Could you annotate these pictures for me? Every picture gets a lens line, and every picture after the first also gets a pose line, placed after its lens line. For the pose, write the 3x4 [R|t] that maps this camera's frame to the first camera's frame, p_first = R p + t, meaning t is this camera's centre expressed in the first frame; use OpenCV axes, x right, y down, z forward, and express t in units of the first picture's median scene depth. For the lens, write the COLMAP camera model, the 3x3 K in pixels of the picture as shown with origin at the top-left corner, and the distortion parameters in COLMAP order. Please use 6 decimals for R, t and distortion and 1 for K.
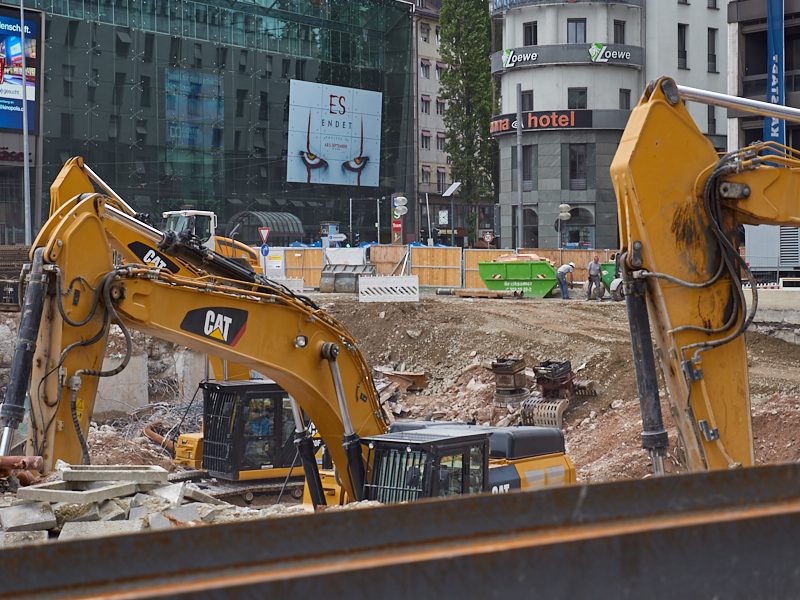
lens RADIAL K [[1433.6, 0, 397.2], [0, 1433.6, 298.1], [0, 0, 1]] dist [0.068691, 0.000000]
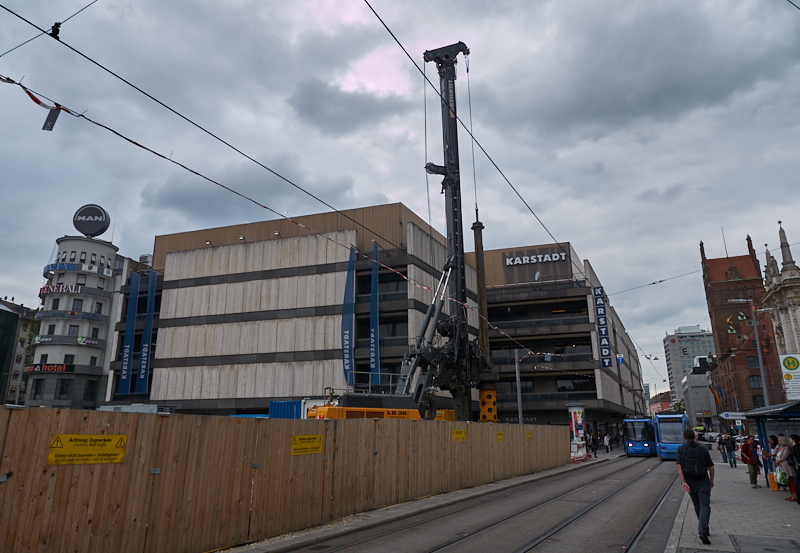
lens RADIAL K [[552.1, 0, 400.5], [0, 552.1, 276.5], [0, 0, 1]] dist [-0.008532, 0.007378]
pose [[0.854778, 0.144595, 0.498445, 0.155093], [0.013458, 0.953907, -0.299801, 0.008036], [-0.518820, 0.262971, 0.813432, -0.036155]]
